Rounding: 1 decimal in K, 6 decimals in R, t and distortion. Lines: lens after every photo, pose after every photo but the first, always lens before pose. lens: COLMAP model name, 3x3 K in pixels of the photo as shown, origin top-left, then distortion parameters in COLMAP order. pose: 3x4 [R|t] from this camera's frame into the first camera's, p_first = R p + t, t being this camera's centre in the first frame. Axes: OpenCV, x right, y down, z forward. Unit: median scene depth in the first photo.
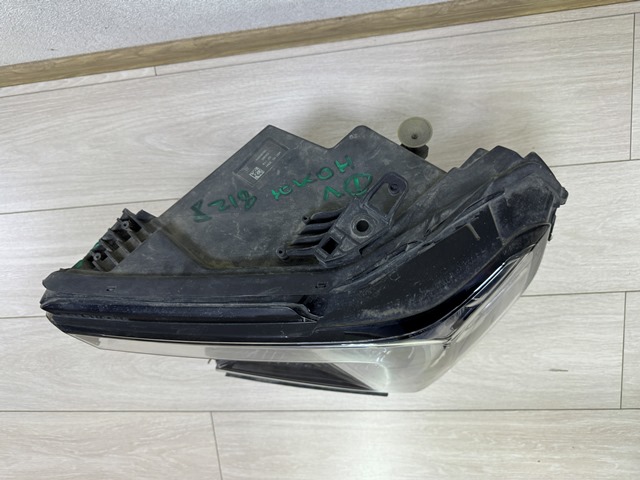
lens RADIAL K [[465.6, 0, 327.0], [0, 465.6, 238.3], [0, 0, 1]] dist [0.000017, -0.005838]
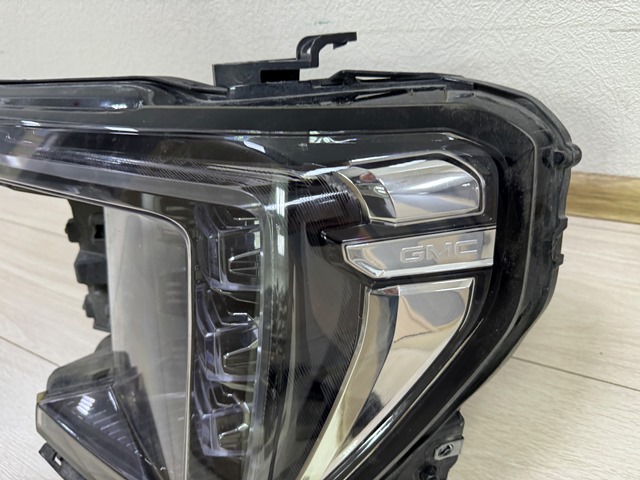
lens RADIAL K [[471.4, 0, 320.9], [0, 471.4, 242.5], [0, 0, 1]] dist [-0.007846, -0.008584]
pose [[0.854825, 0.329226, -0.401105, 0.296043], [-0.517690, 0.594187, -0.615581, 0.335444], [0.035666, 0.733861, 0.678362, 0.369698]]
